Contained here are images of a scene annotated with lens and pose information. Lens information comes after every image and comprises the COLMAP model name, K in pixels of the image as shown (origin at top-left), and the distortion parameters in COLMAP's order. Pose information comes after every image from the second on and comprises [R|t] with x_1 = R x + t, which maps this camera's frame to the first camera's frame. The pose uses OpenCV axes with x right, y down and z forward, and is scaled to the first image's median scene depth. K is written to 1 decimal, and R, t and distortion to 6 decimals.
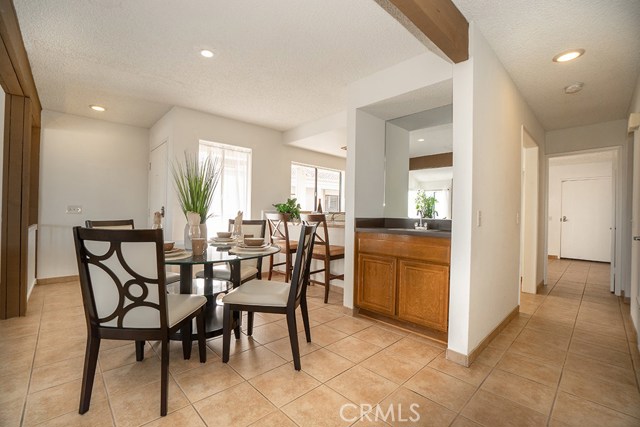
lens RADIAL K [[278.4, 0, 323.1], [0, 278.4, 211.9], [0, 0, 1]] dist [-0.037539, 0.008173]
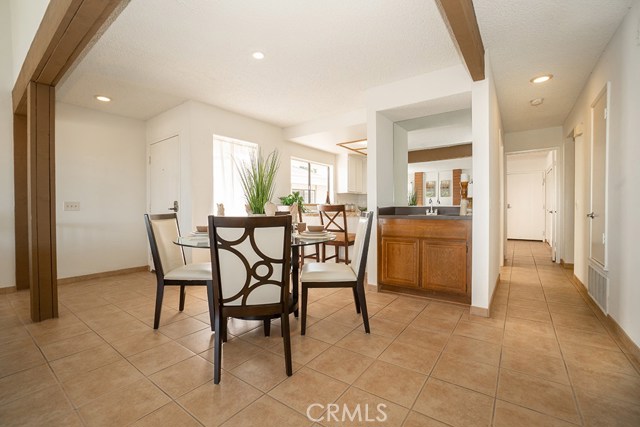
lens RADIAL K [[276.5, 0, 319.8], [0, 276.5, 212.1], [0, 0, 1]] dist [-0.033478, 0.000987]
pose [[0.983850, -0.026338, 0.177048, -0.351323], [0.022666, 0.999485, 0.022731, 0.013246], [-0.177555, -0.018350, 0.983940, -0.090366]]
